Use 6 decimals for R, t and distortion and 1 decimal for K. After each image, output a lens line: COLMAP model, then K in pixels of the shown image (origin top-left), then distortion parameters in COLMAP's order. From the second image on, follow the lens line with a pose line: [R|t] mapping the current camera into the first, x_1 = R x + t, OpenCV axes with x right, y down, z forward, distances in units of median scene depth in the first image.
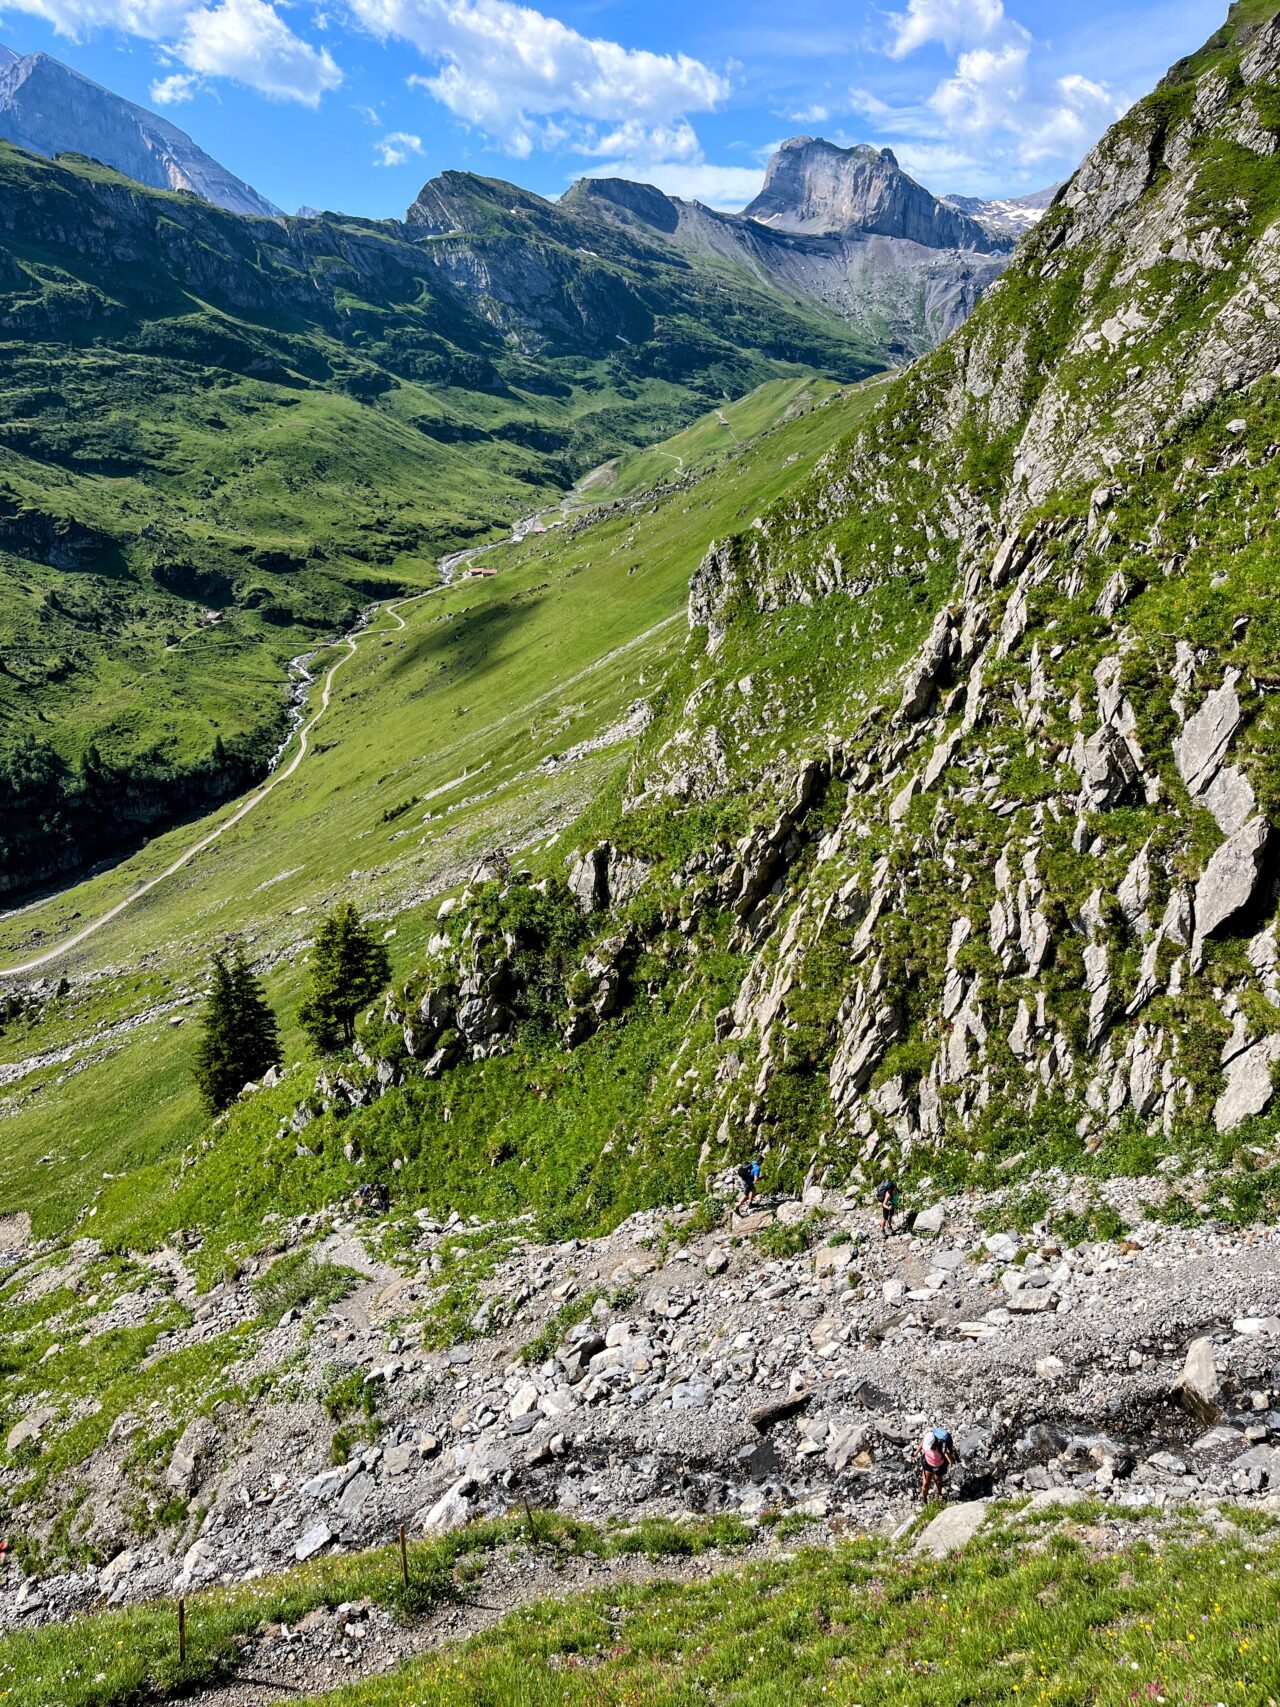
lens RADIAL K [[1280.9, 0, 640.0], [0, 1280.9, 853.5], [0, 0, 1]] dist [0.059136, -0.060413]
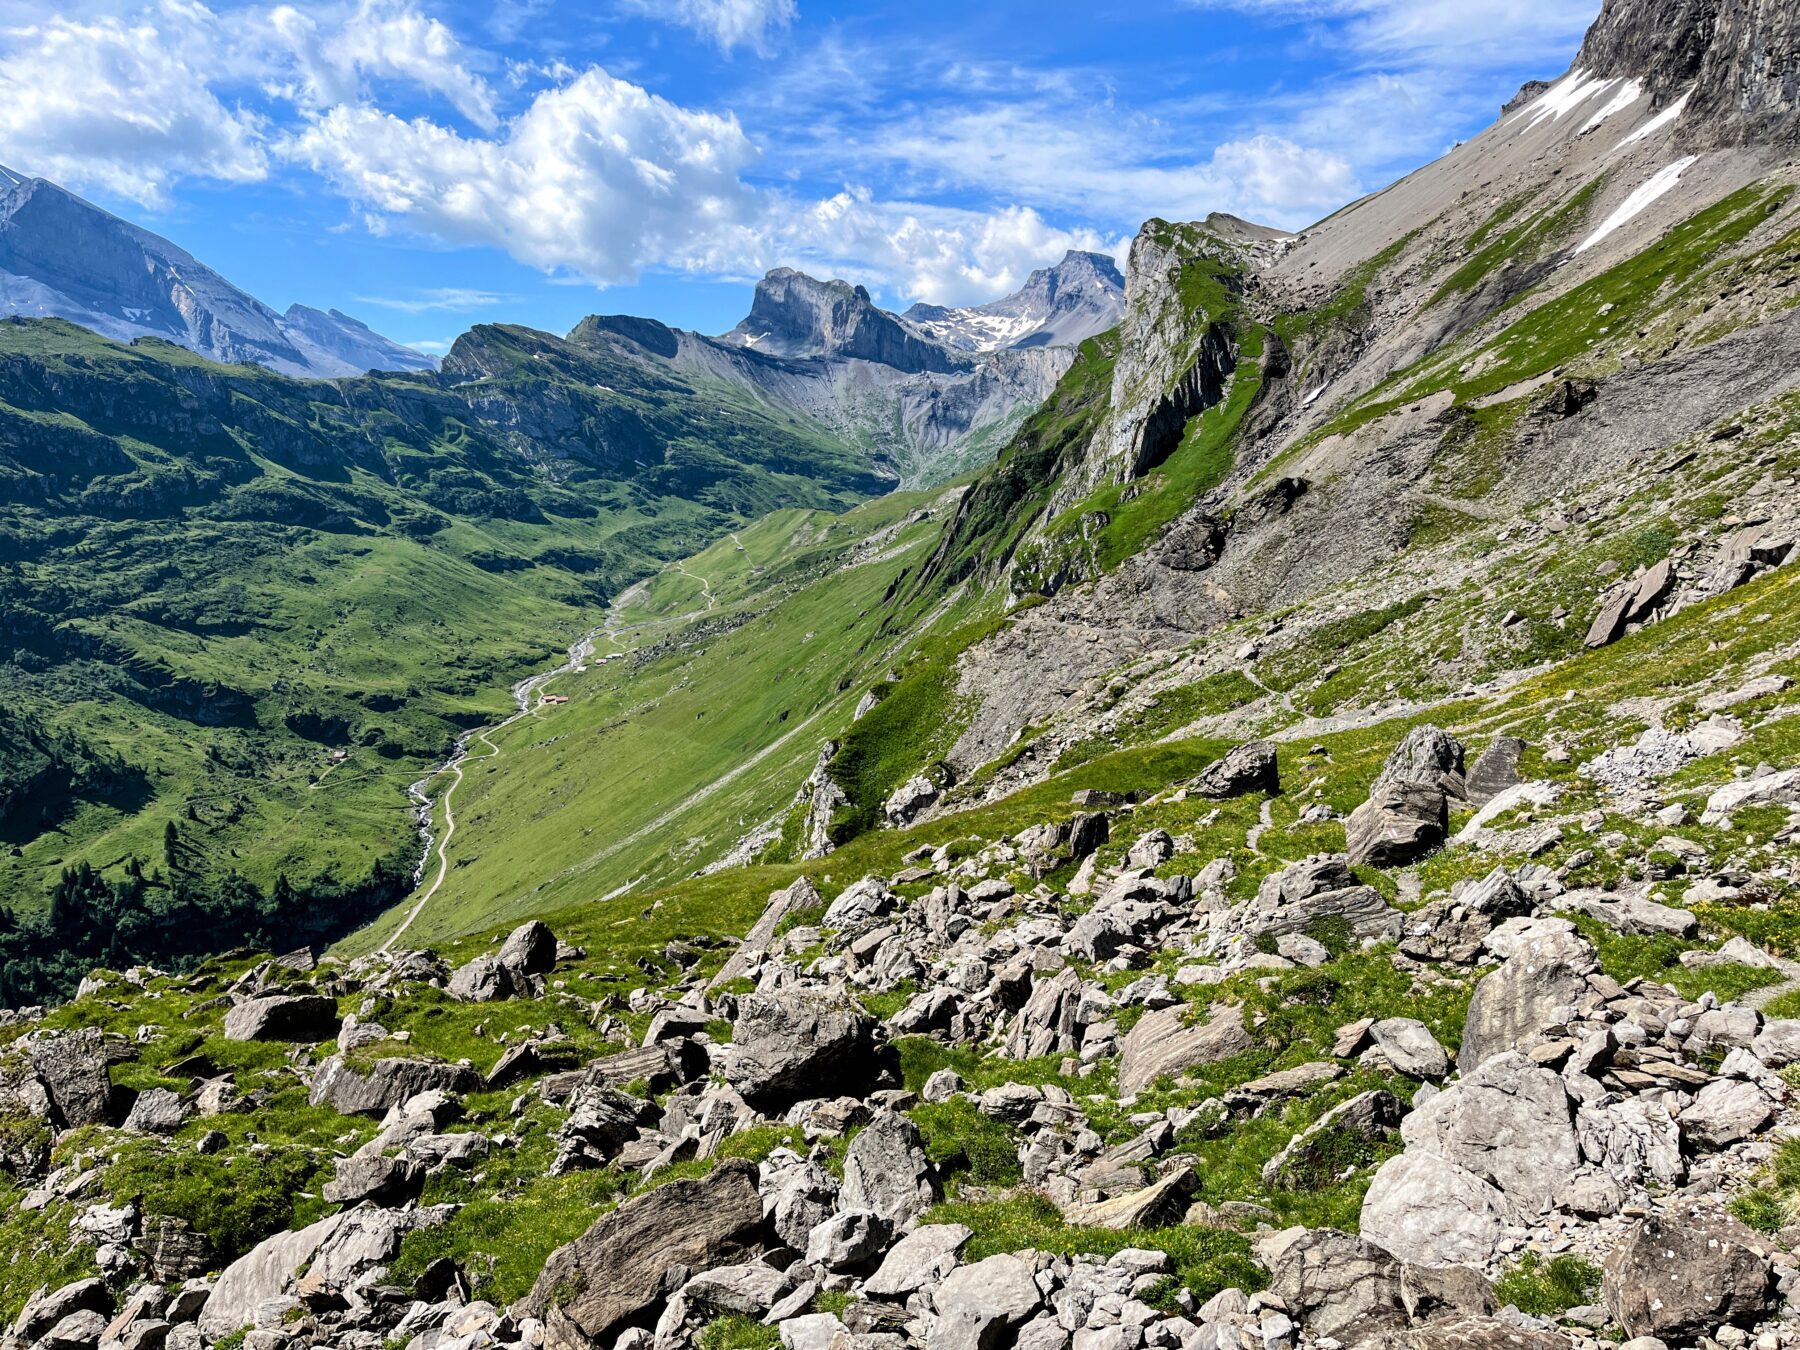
lens RADIAL K [[1350.7, 0, 900.0], [0, 1350.7, 675.0], [0, 0, 1]] dist [0.059136, -0.060413]
pose [[0.980946, -0.040219, 0.190074, -0.038461], [0.072781, 0.983169, -0.167576, -0.003276], [-0.180135, 0.178217, 0.967362, -0.250661]]
